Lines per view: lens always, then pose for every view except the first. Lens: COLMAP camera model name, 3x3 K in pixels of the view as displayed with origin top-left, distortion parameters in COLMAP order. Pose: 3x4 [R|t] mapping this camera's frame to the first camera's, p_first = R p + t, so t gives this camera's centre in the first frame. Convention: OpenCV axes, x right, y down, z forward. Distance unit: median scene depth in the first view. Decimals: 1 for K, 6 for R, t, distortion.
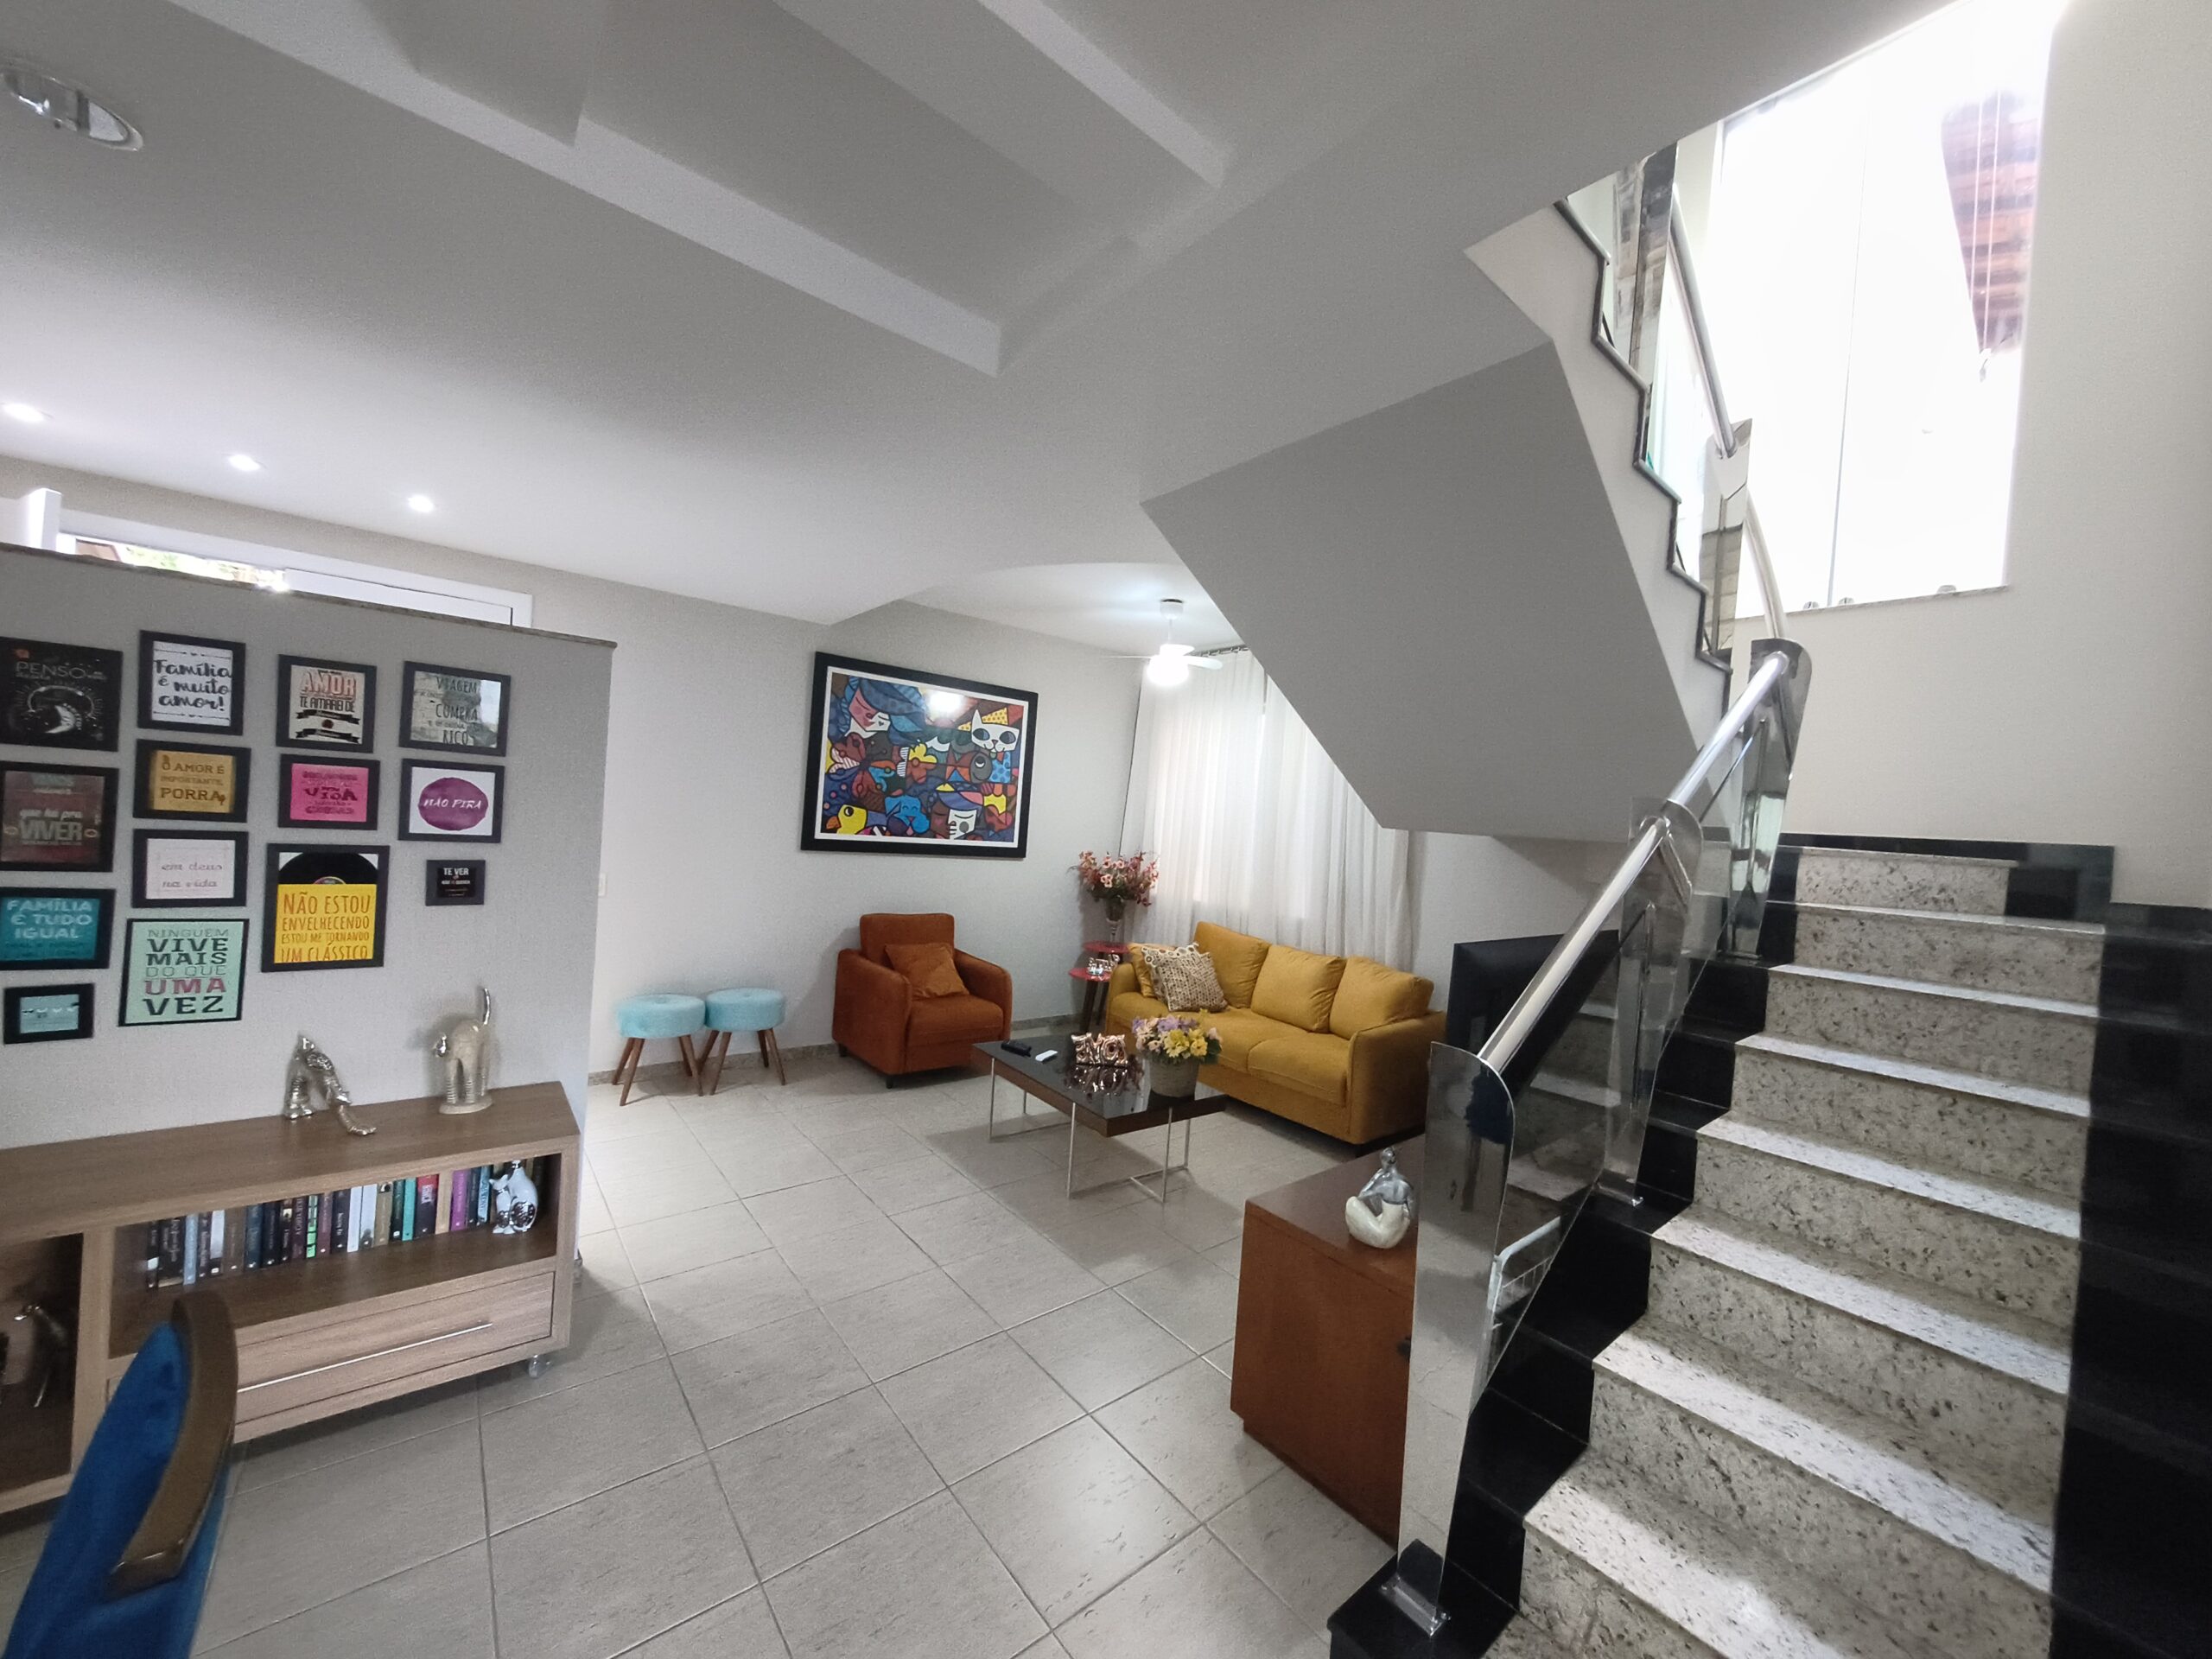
lens RADIAL K [[827.1, 0, 1117.0], [0, 827.1, 831.2], [0, 0, 1]] dist [-0.001391, -0.000035]
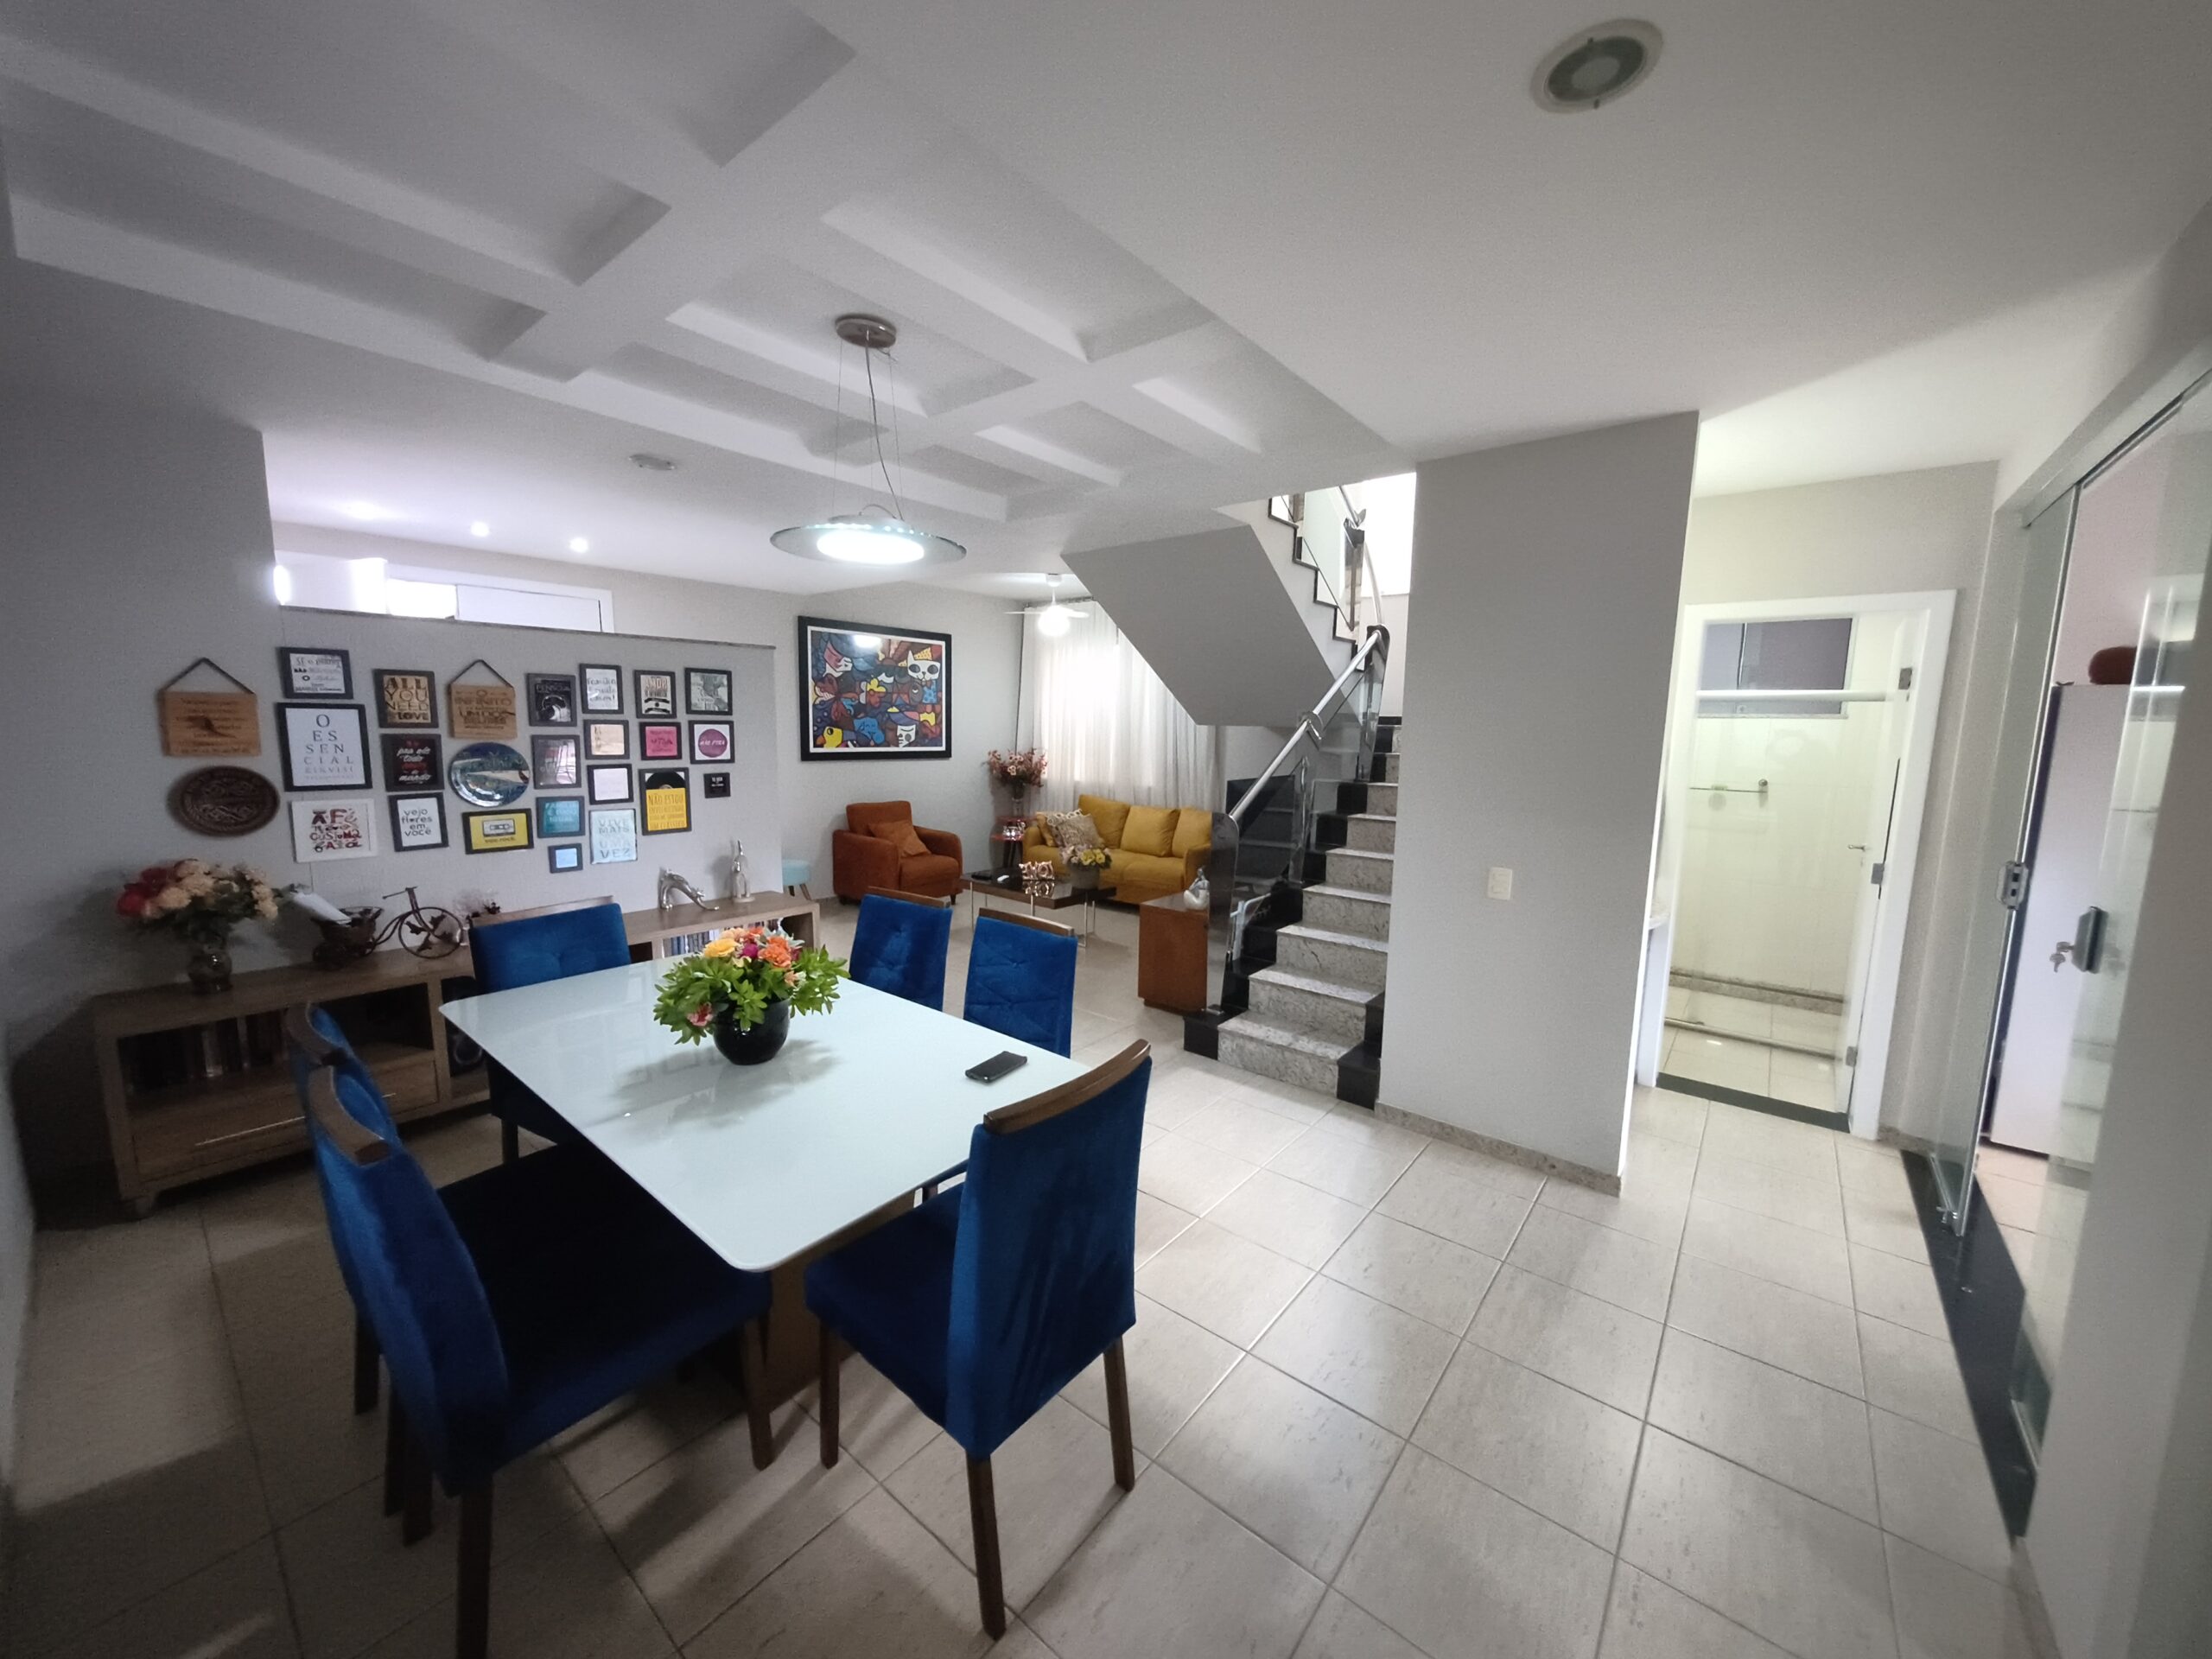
lens RADIAL K [[827.1, 0, 1117.0], [0, 827.1, 831.2], [0, 0, 1]] dist [-0.001391, -0.000035]
pose [[0.978678, -0.077293, 0.190301, -0.137936], [0.052446, 0.989820, 0.132310, -0.017089], [-0.198590, -0.119509, 0.972769, -0.493507]]
